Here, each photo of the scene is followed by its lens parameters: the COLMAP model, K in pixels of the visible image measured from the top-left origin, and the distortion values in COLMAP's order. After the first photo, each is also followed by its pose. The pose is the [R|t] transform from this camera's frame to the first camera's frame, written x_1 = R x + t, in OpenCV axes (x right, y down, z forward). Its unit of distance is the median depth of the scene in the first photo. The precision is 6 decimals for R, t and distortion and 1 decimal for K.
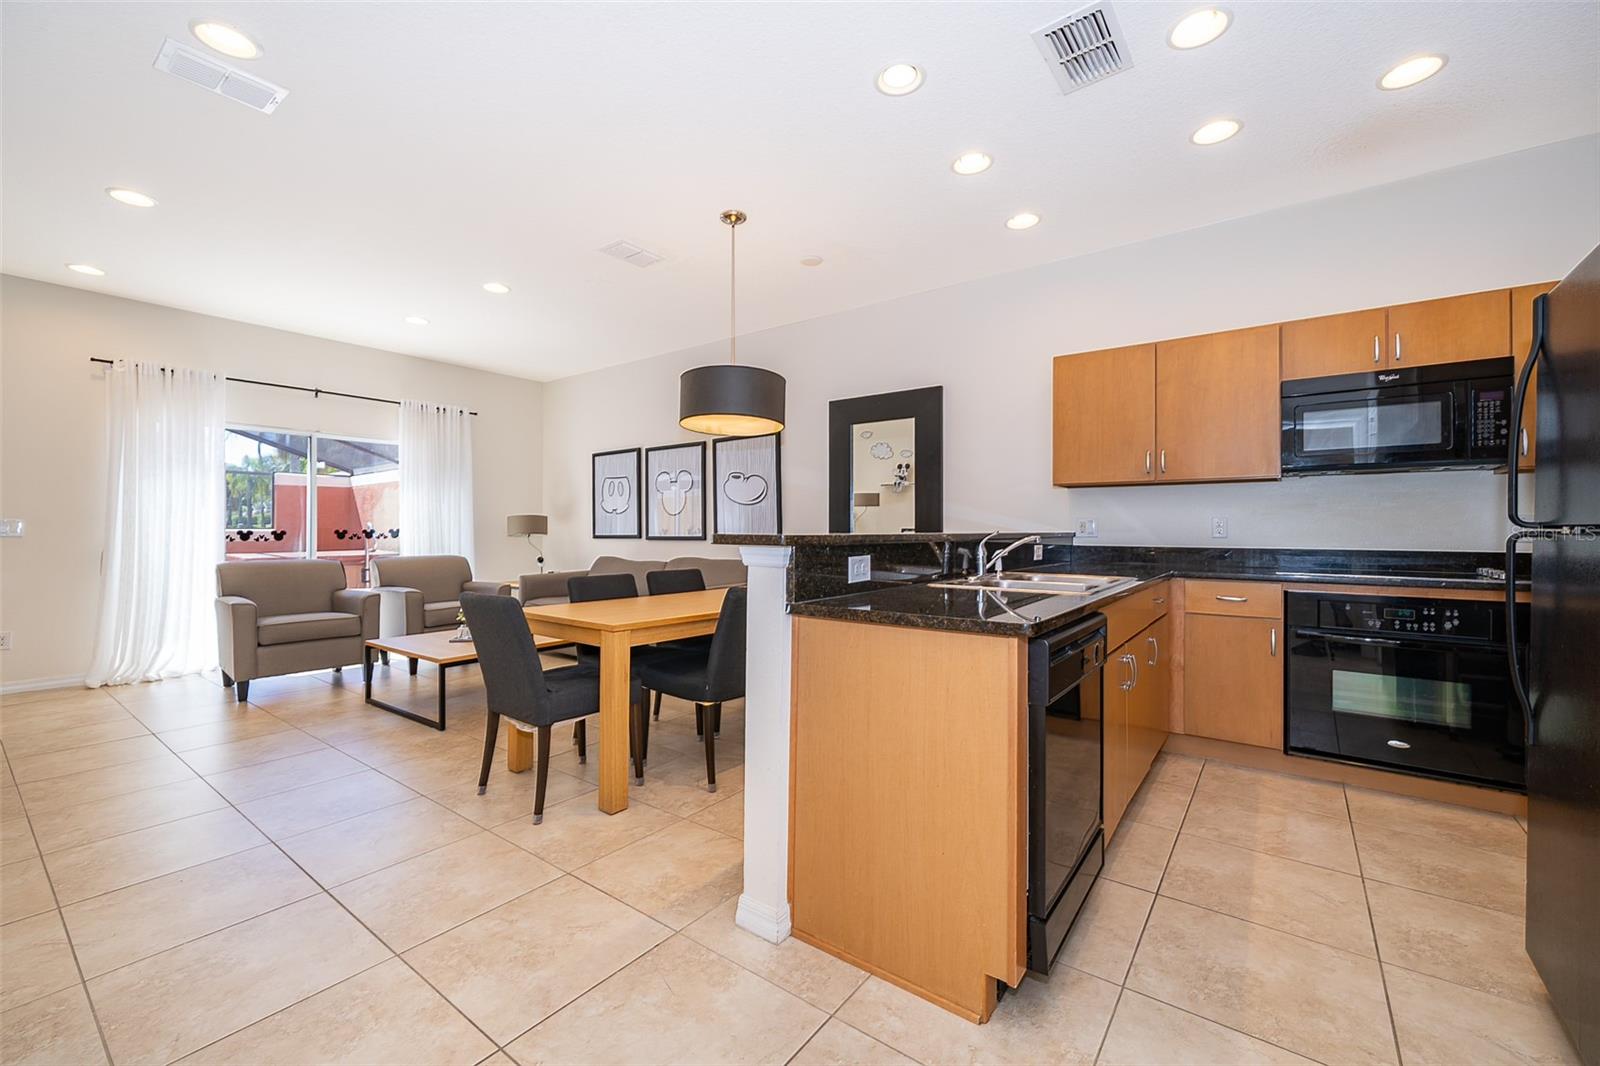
lens RADIAL K [[641.7, 0, 787.7], [0, 641.7, 525.7], [0, 0, 1]] dist [0.000537, 0.000077]
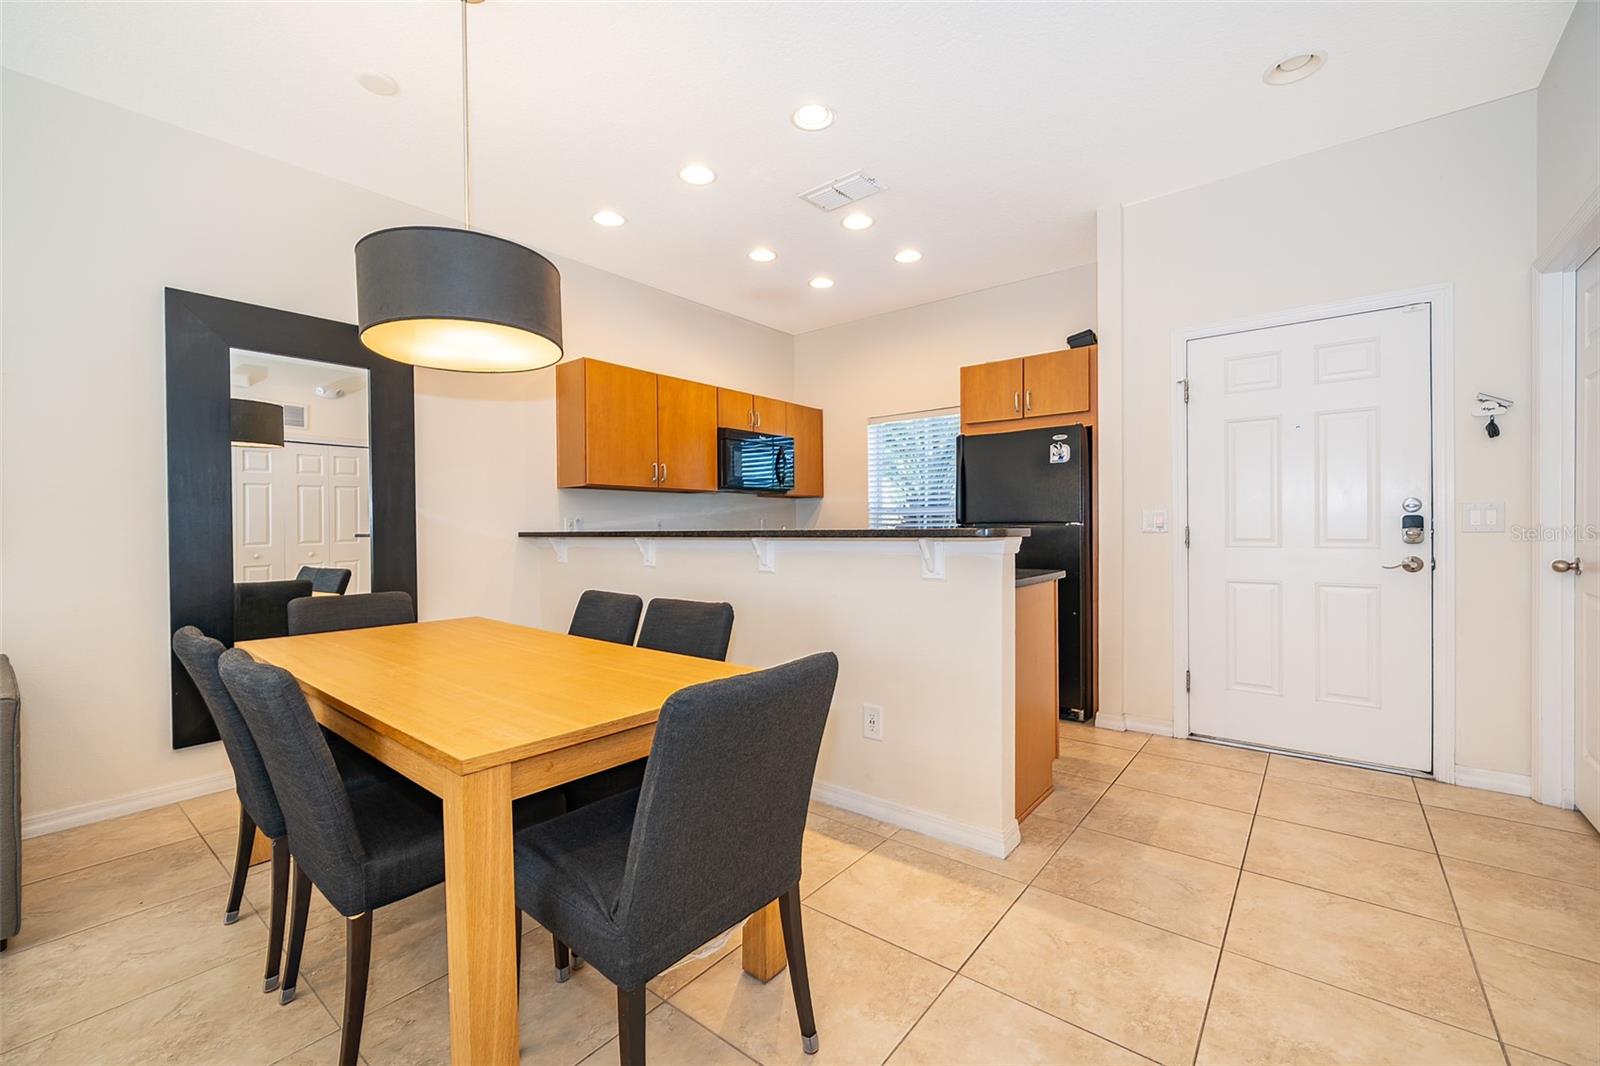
lens RADIAL K [[652.2, 0, 820.1], [0, 652.2, 528.9], [0, 0, 1]] dist [0.000210, 0.000049]
pose [[0.022010, -0.005674, 0.999742, -0.740977], [0.004891, 0.999973, 0.005567, 0.002659], [-0.999746, 0.004767, 0.022037, 0.755948]]
